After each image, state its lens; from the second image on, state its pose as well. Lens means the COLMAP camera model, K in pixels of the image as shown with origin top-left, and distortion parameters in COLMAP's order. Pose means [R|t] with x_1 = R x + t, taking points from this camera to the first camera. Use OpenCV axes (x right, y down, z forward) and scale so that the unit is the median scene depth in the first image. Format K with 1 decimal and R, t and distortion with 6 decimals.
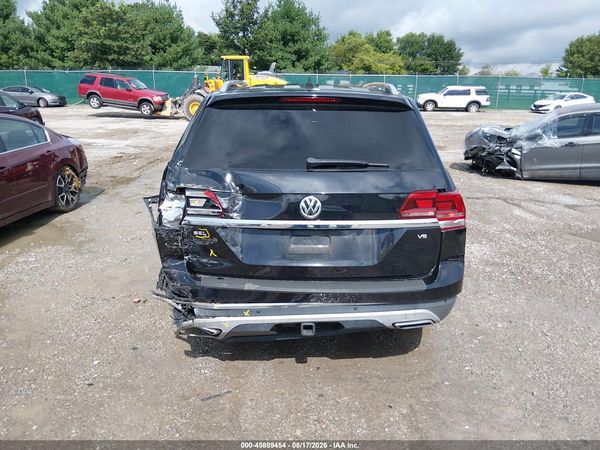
lens RADIAL K [[463.4, 0, 300.1], [0, 463.4, 222.2], [0, 0, 1]] dist [0.071508, -0.120697]
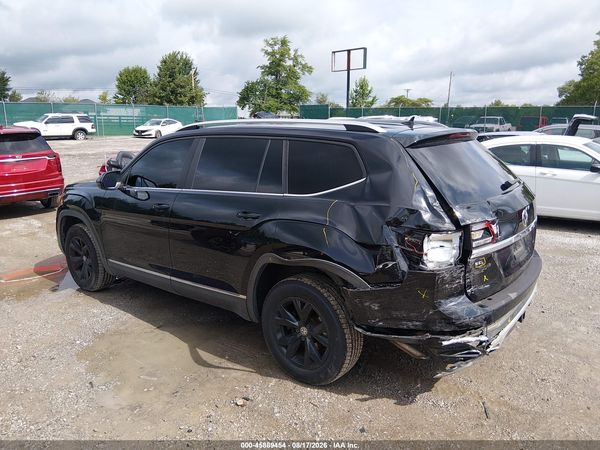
lens RADIAL K [[463.4, 0, 299.6], [0, 463.4, 226.5], [0, 0, 1]] dist [0.071508, -0.120697]
pose [[0.620932, -0.189530, 0.760606, -0.352845], [0.221658, 0.973180, 0.061545, -0.059744], [-0.751871, 0.130379, 0.646290, 0.170385]]
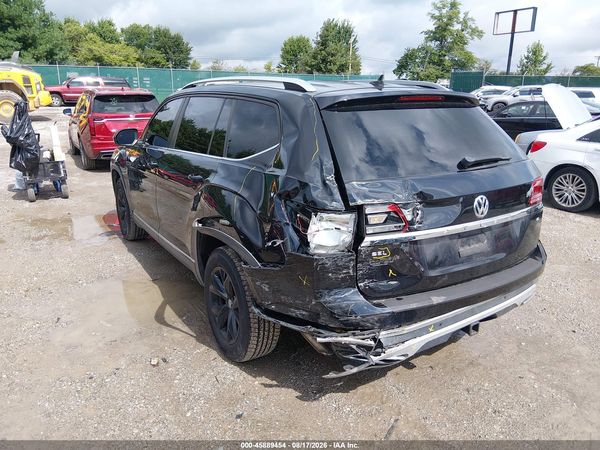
lens RADIAL K [[463.4, 0, 299.9], [0, 463.4, 225.1], [0, 0, 1]] dist [0.071508, -0.120697]
pose [[0.847419, -0.152891, 0.508434, -0.217464], [0.143668, 0.987947, 0.057630, -0.028239], [-0.511117, 0.024208, 0.859170, 0.090742]]
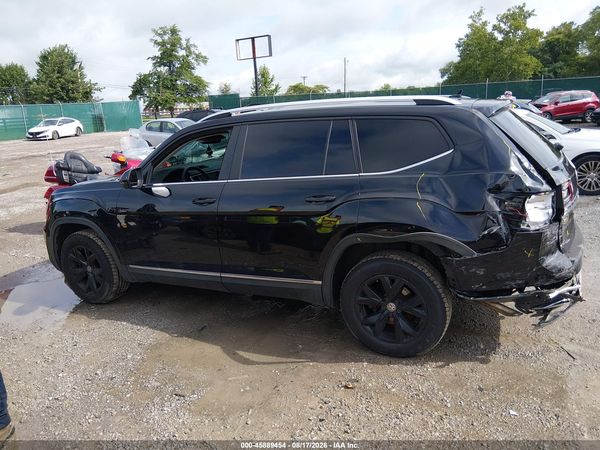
lens RADIAL K [[463.4, 0, 299.9], [0, 463.4, 230.0], [0, 0, 1]] dist [0.071508, -0.120697]
pose [[0.430474, -0.265739, 0.862598, -0.420733], [0.300168, 0.943431, 0.140844, -0.087576], [-0.851229, 0.198295, 0.485889, 0.280450]]
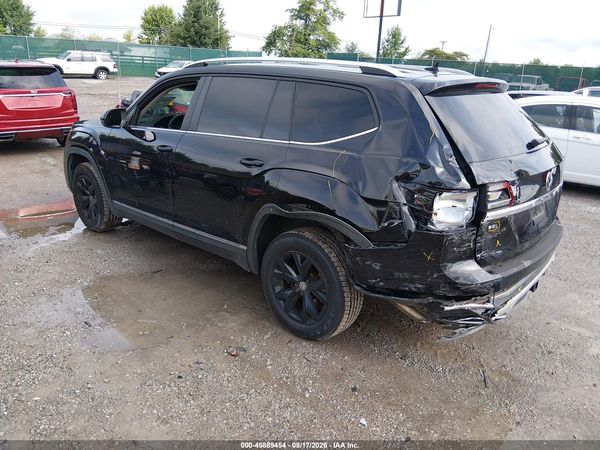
lens RADIAL K [[463.4, 0, 298.2], [0, 463.4, 230.9], [0, 0, 1]] dist [0.071508, -0.120697]
pose [[0.666434, -0.231326, 0.708769, -0.332007], [0.169378, 0.972767, 0.158228, -0.053943], [-0.726069, 0.014601, 0.687466, 0.173862]]
